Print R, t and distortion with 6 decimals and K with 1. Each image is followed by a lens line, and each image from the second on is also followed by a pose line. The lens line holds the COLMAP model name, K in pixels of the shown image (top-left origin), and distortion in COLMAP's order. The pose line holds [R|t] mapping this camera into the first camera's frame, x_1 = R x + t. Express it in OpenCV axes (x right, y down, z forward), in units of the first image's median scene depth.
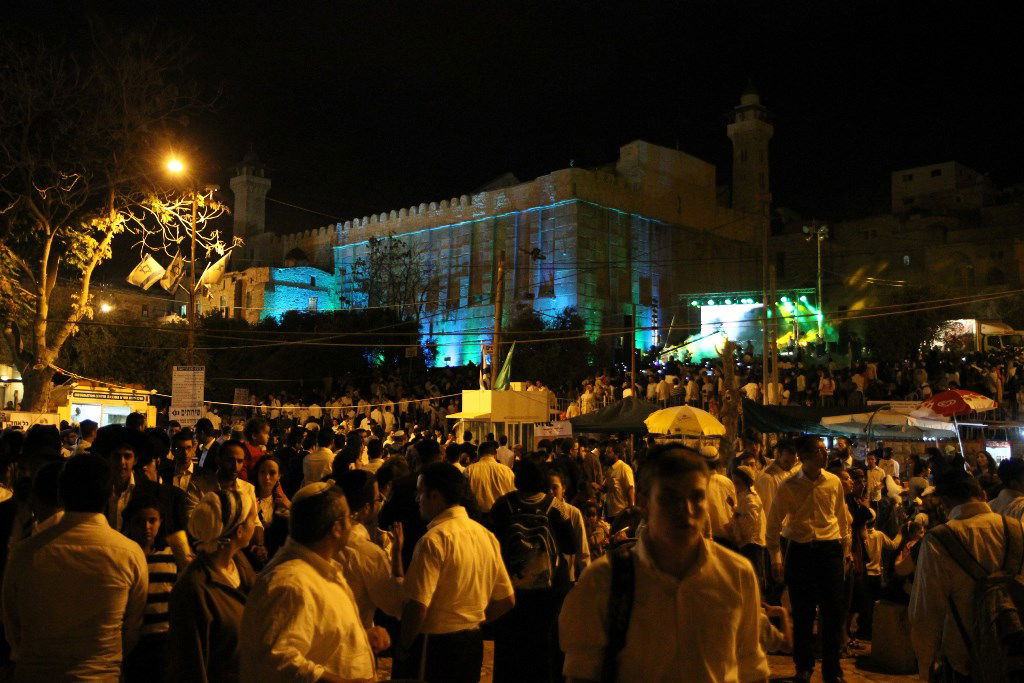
lens RADIAL K [[1095.1, 0, 512.0], [0, 1095.1, 341.5], [0, 0, 1]] dist [0.005262, 0.012011]
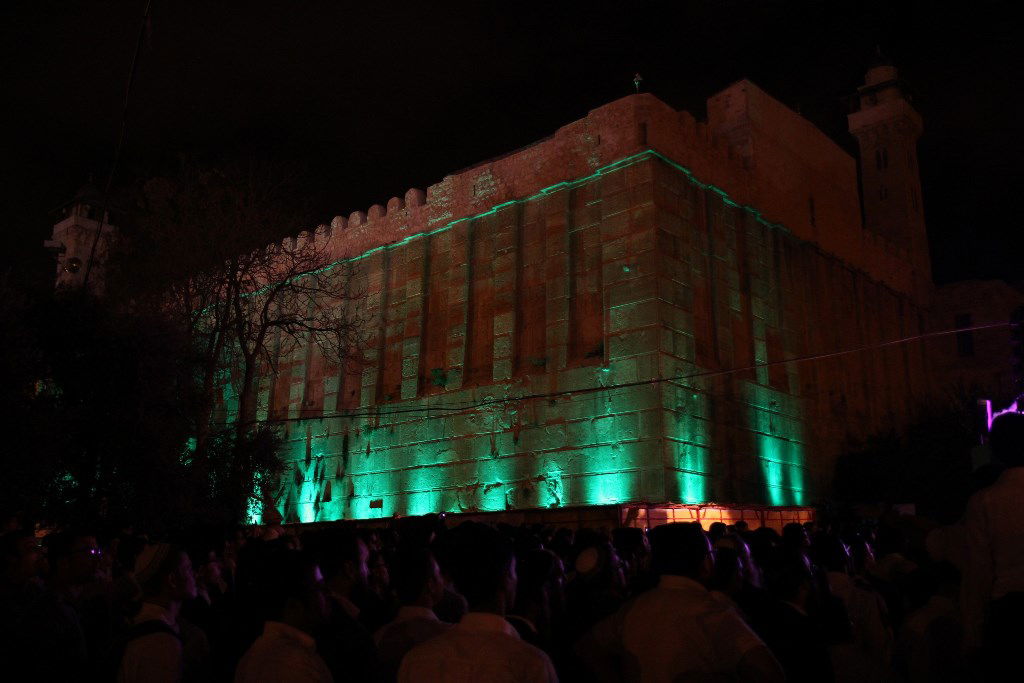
lens RADIAL K [[1049.9, 0, 512.0], [0, 1049.9, 341.5], [0, 0, 1]] dist [0.019175, 0.014678]
pose [[0.999264, -0.001309, 0.038337, -0.015193], [0.006783, 0.989695, -0.143030, 0.011711], [-0.037754, 0.143185, 0.988976, 0.511331]]
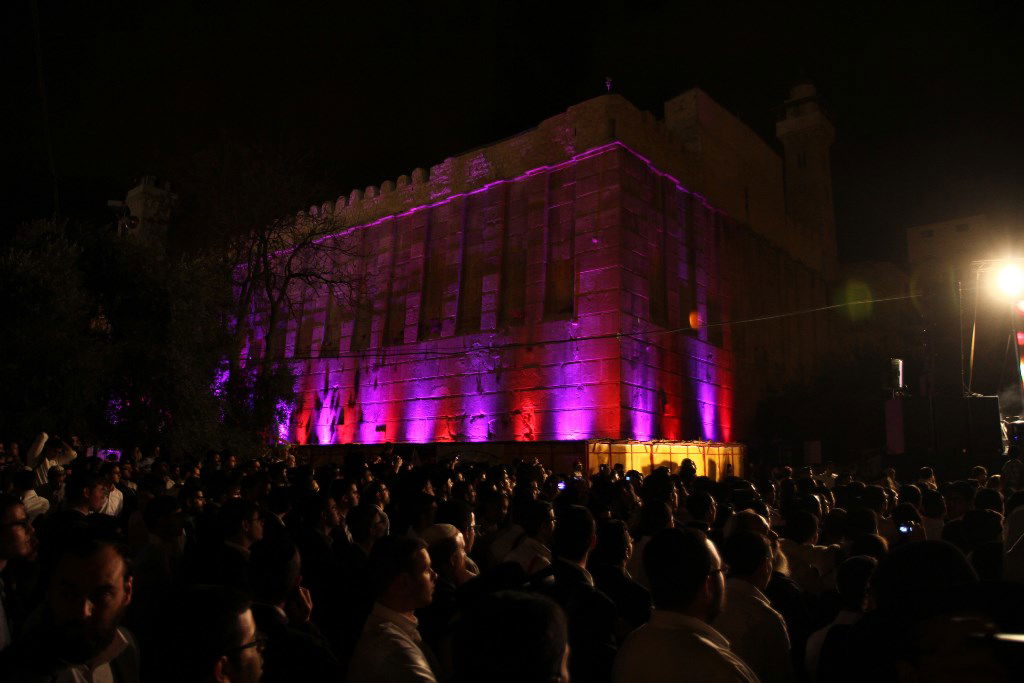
lens RADIAL K [[848.4, 0, 512.0], [0, 848.4, 341.5], [0, 0, 1]] dist [-0.071230, 0.008068]
pose [[0.997870, 0.028513, 0.058675, -0.015328], [-0.022971, 0.995396, -0.093054, 0.010208], [-0.061058, 0.091507, 0.993931, 0.523365]]
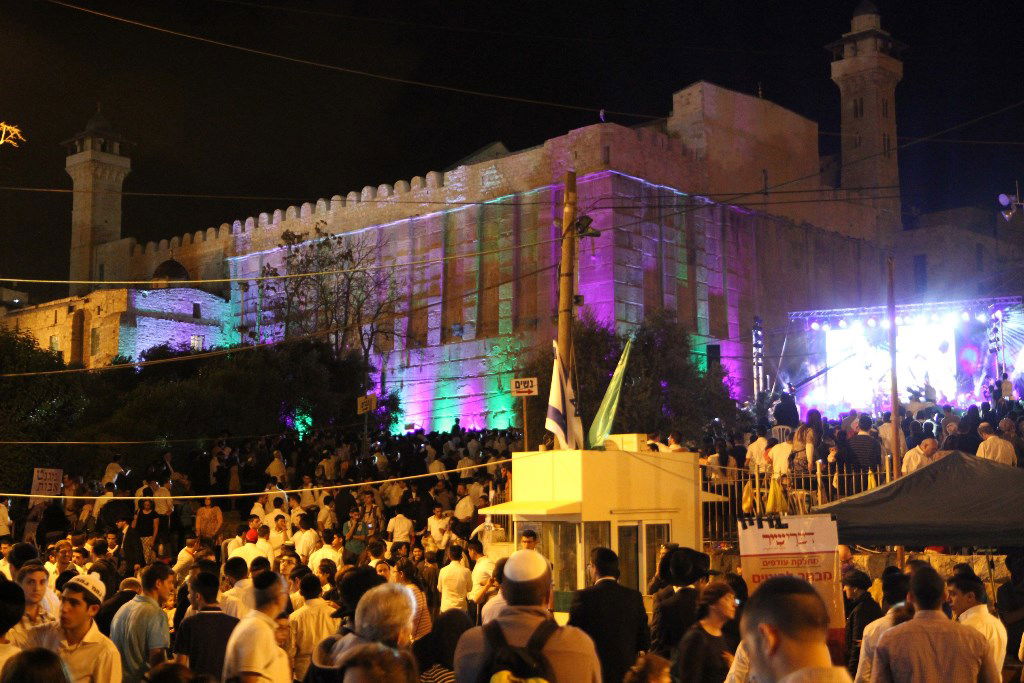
lens RADIAL K [[1539.2, 0, 512.0], [0, 1539.2, 341.5], [0, 0, 1]] dist [0.165905, -0.021157]
pose [[0.999719, -0.014530, 0.018719, -0.015072], [0.015346, 0.998906, -0.044174, 0.007163], [-0.018057, 0.044449, 0.998848, 0.095958]]
